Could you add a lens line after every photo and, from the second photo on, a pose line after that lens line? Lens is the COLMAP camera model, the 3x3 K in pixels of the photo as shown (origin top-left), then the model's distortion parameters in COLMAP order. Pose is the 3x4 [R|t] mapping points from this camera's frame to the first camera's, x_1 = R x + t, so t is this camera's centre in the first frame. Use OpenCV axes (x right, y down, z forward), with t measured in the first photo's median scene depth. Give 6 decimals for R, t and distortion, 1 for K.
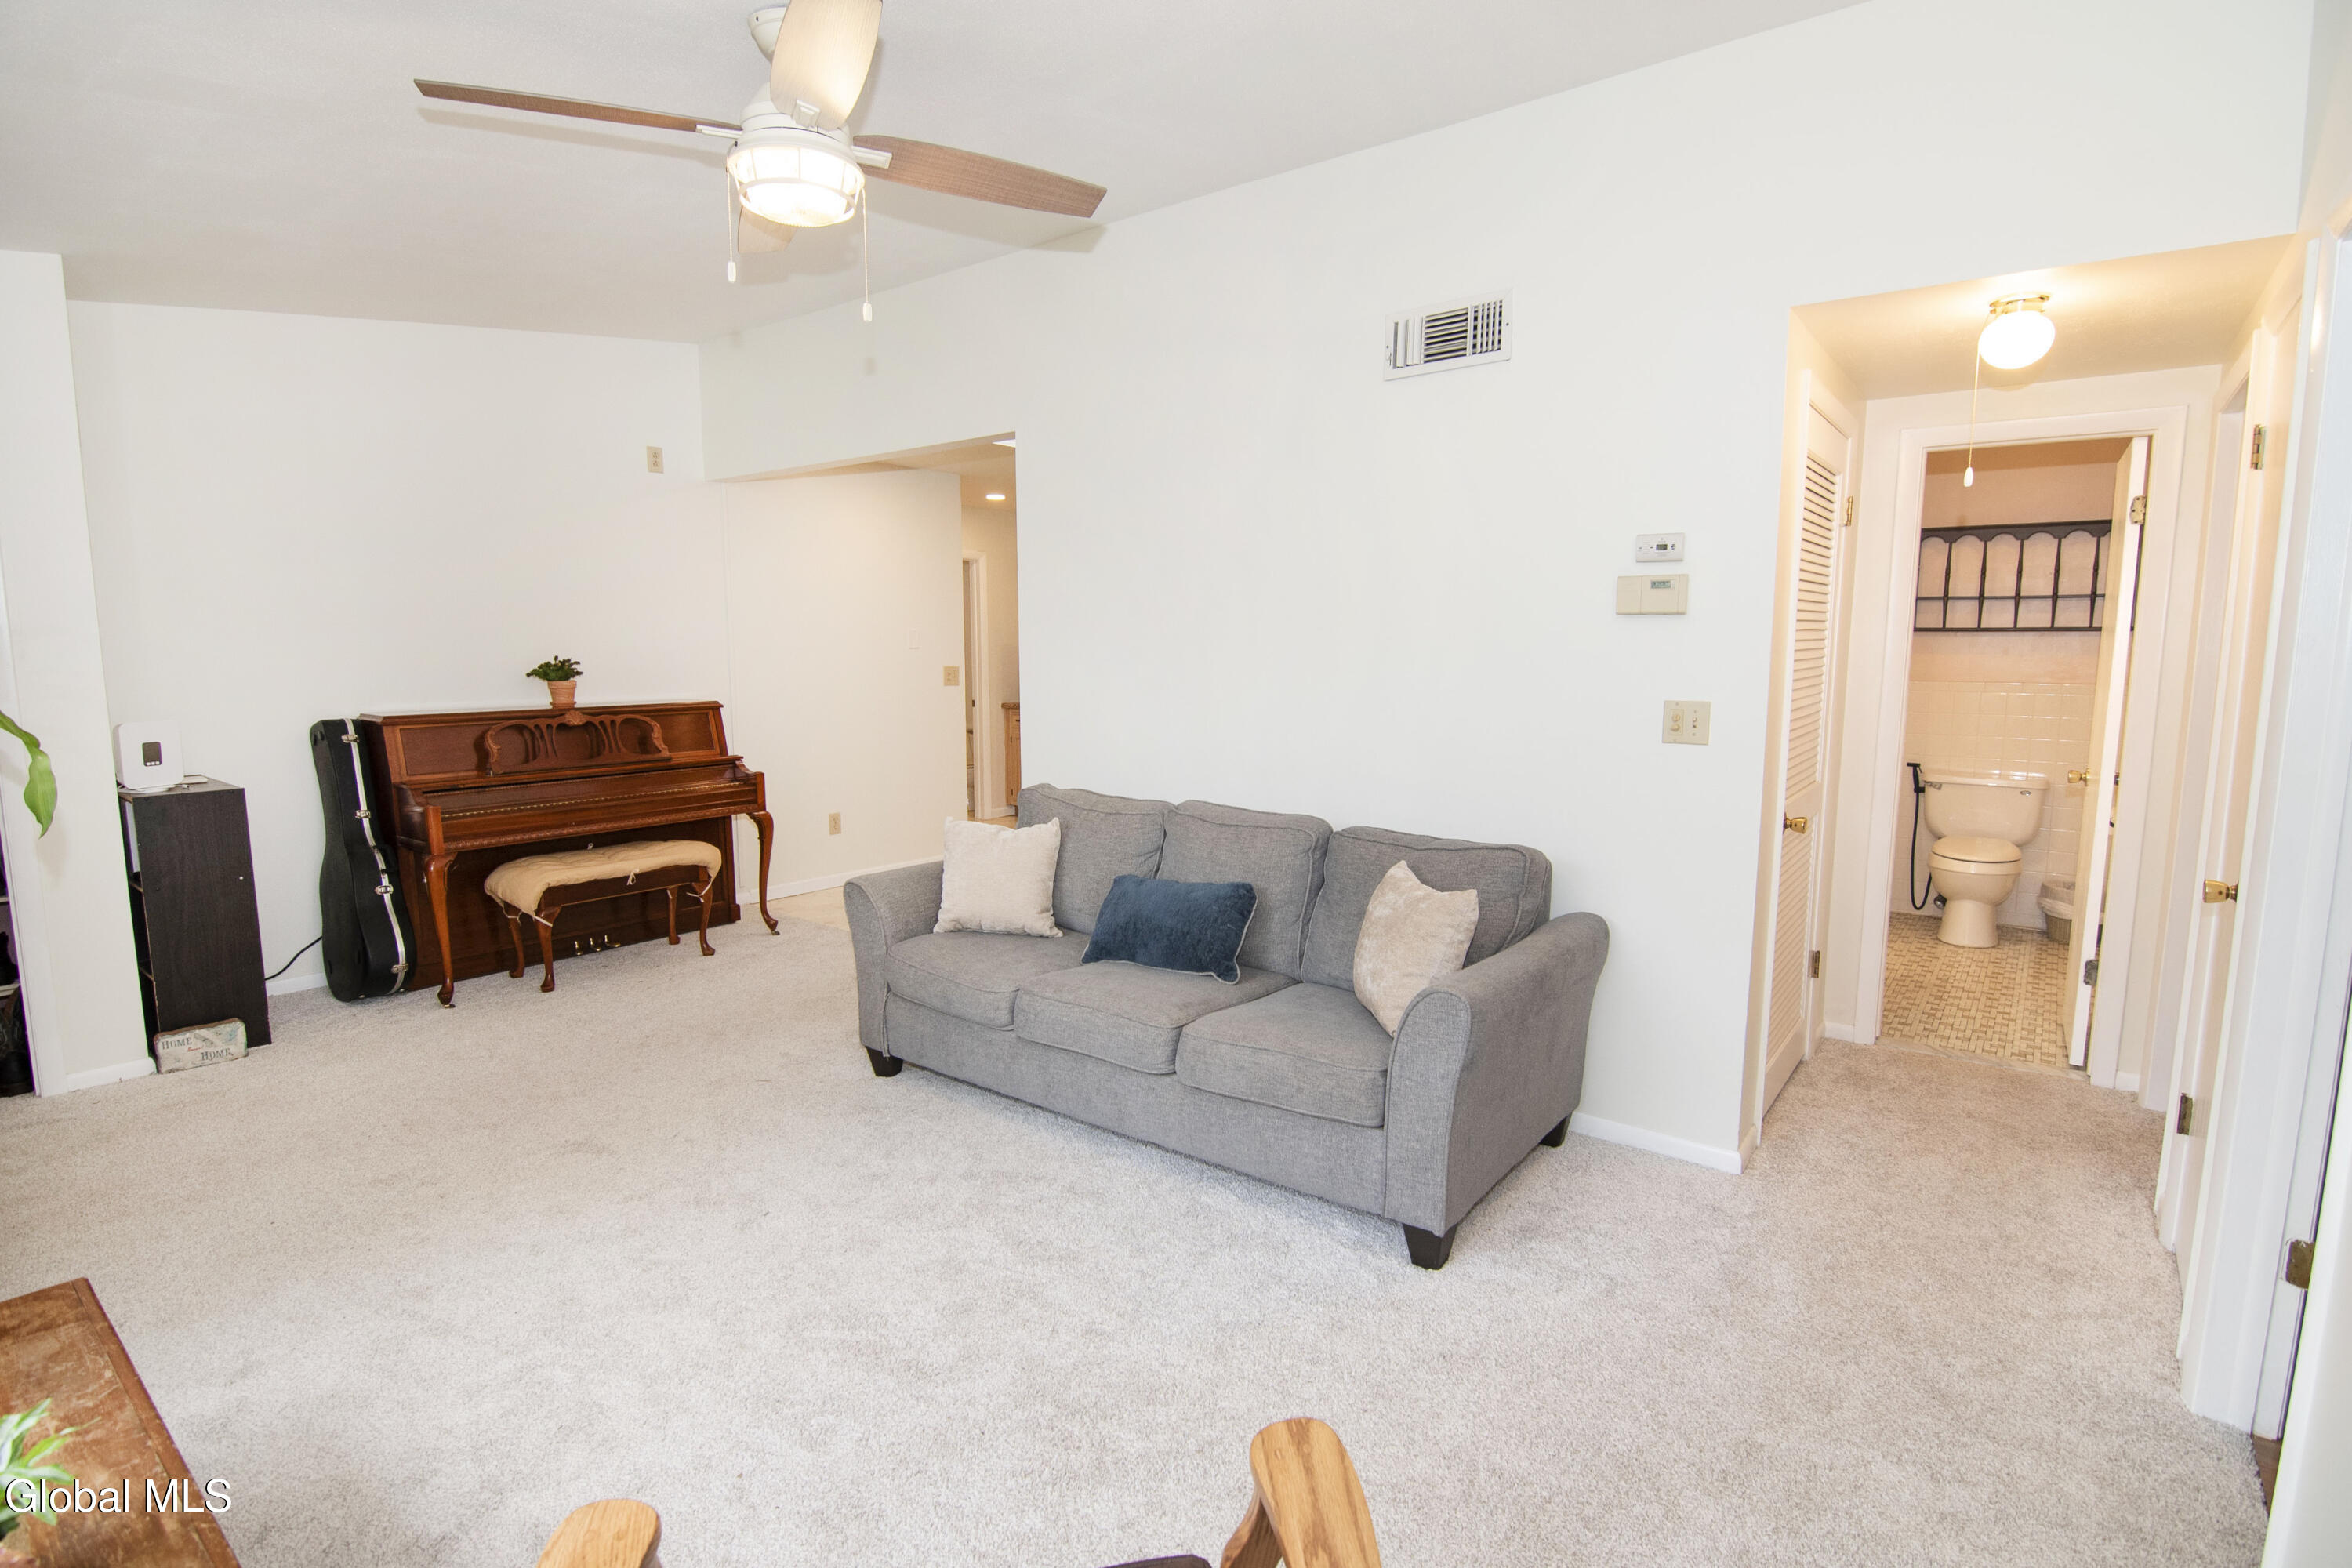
lens RADIAL K [[1140.8, 0, 1152.7], [0, 1140.8, 788.5], [0, 0, 1]] dist [-0.000857, -0.000147]
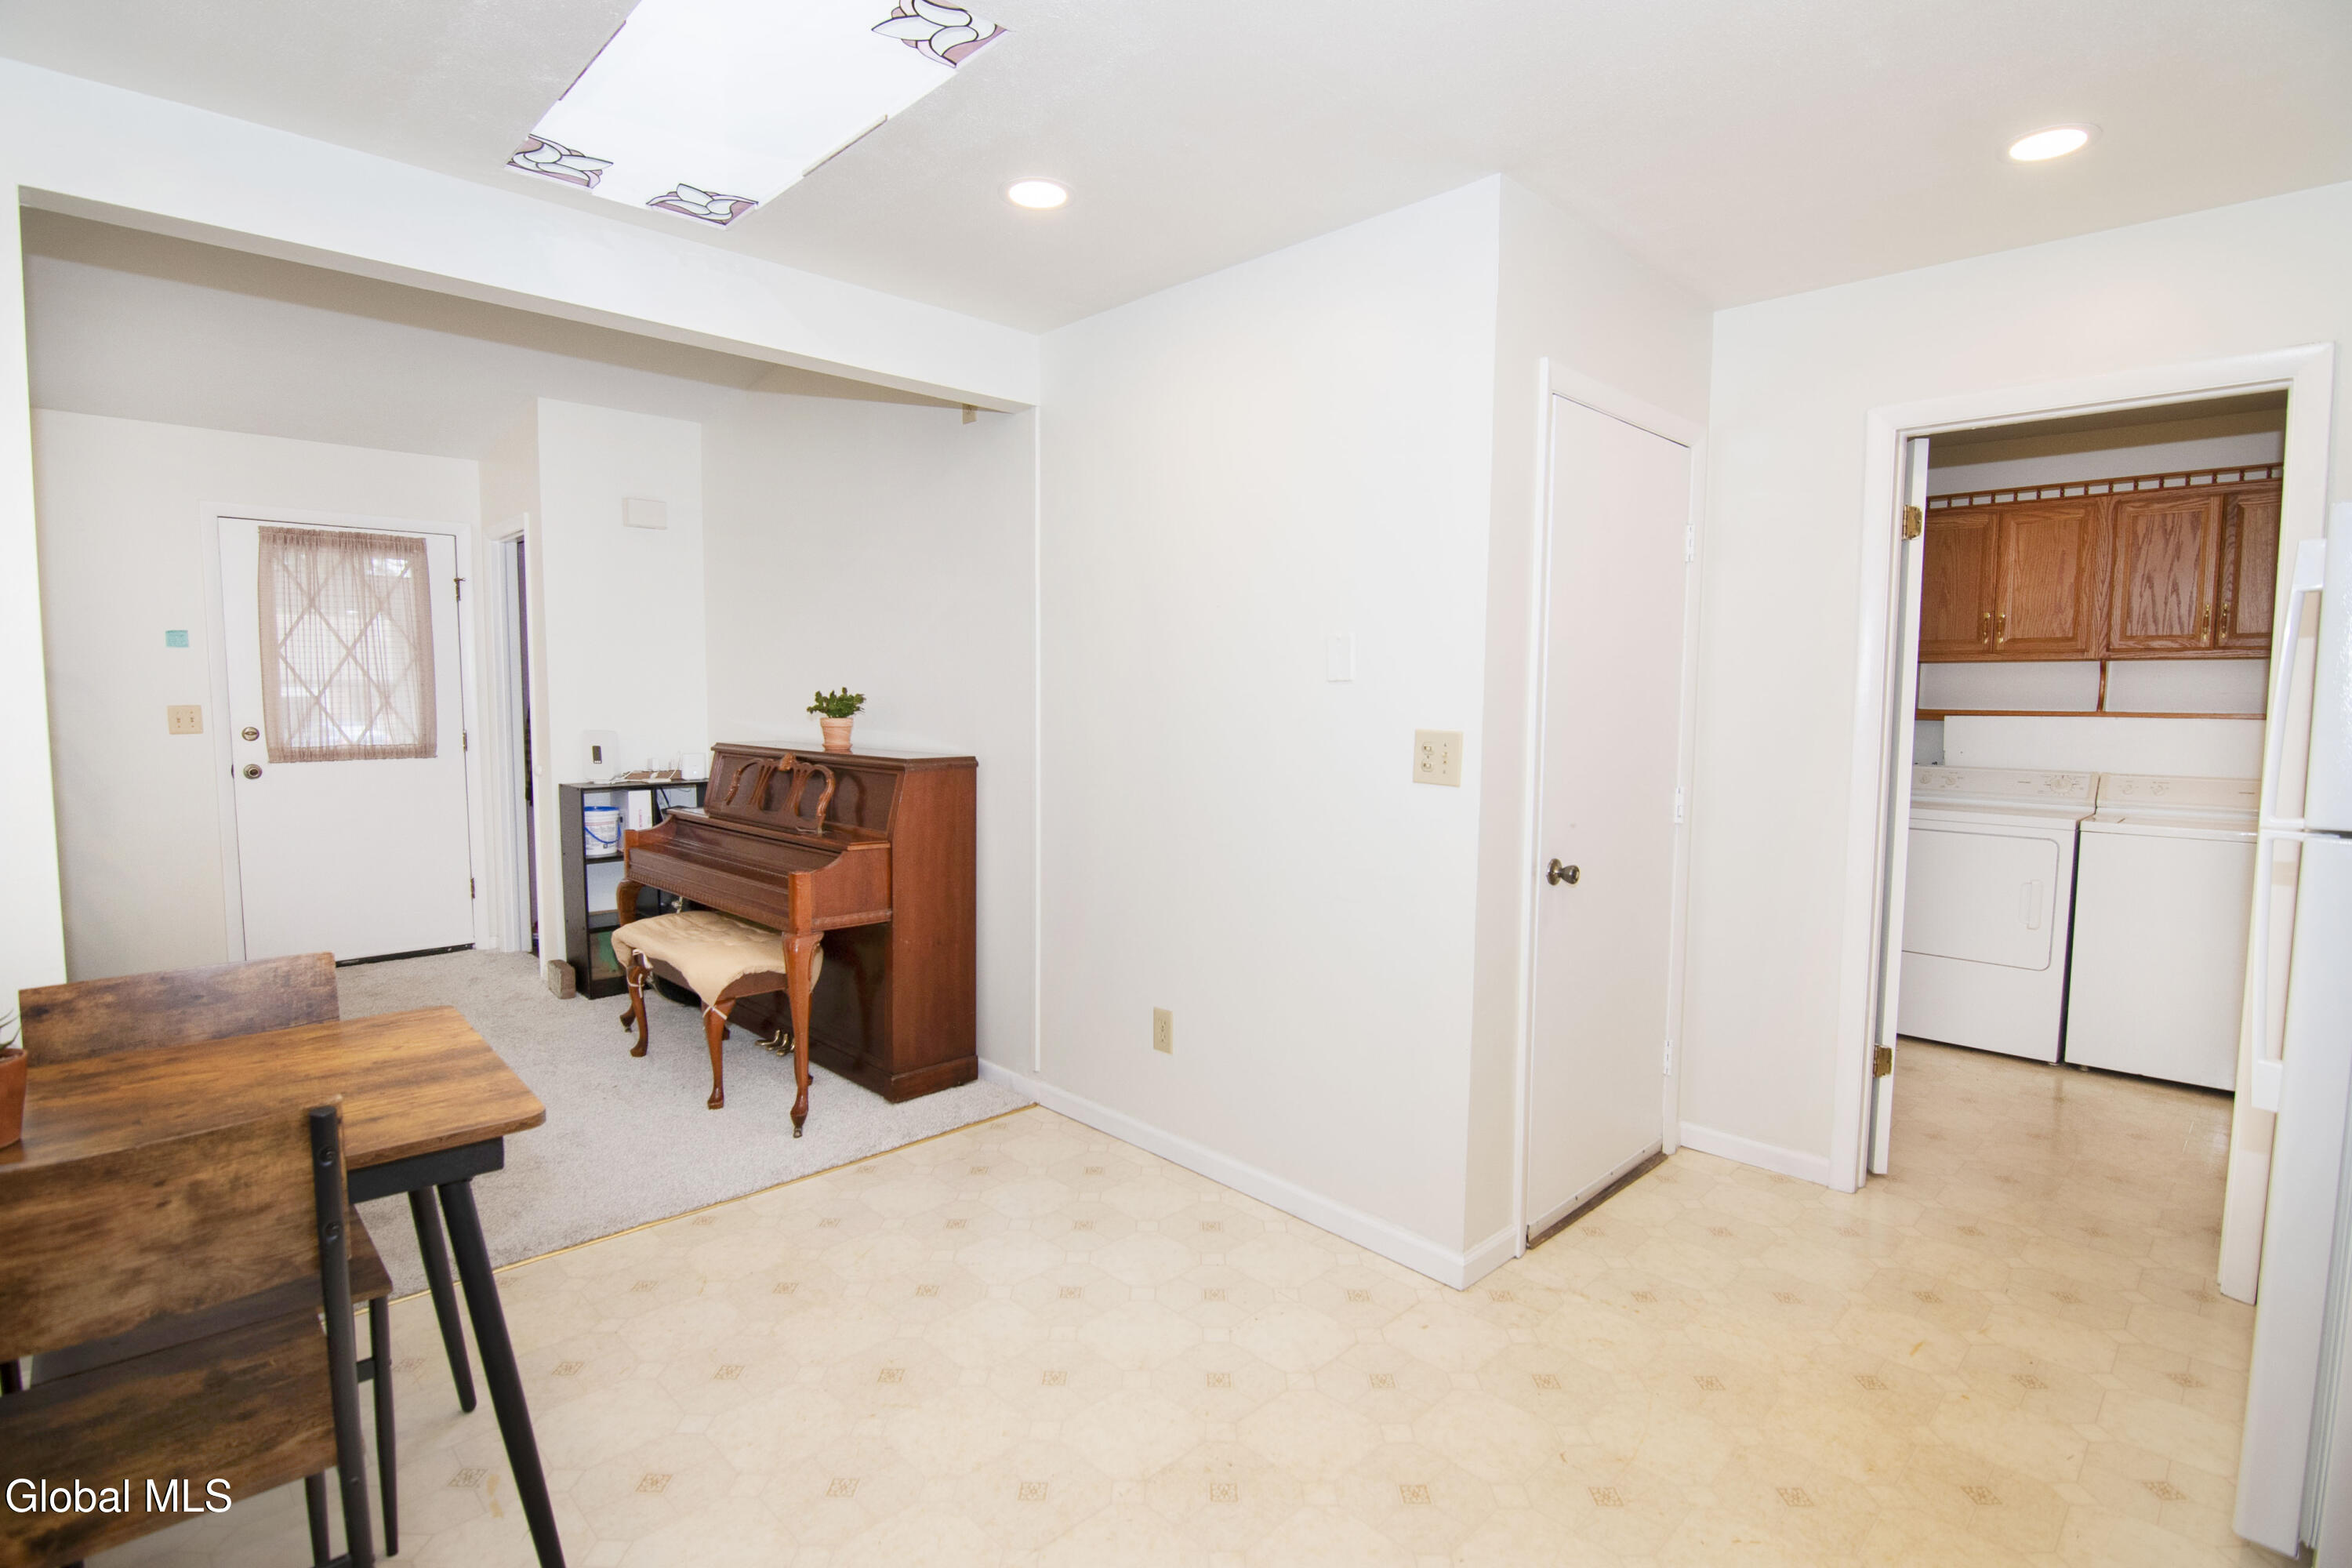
lens RADIAL K [[1139.6, 0, 1179.3], [0, 1139.6, 781.8], [0, 0, 1]] dist [-0.003870, -0.012932]
pose [[-0.124983, 0.079216, -0.988991, 0.278095], [-0.137507, 0.985805, 0.096338, -0.183994], [0.982584, 0.148034, -0.112316, 1.536131]]
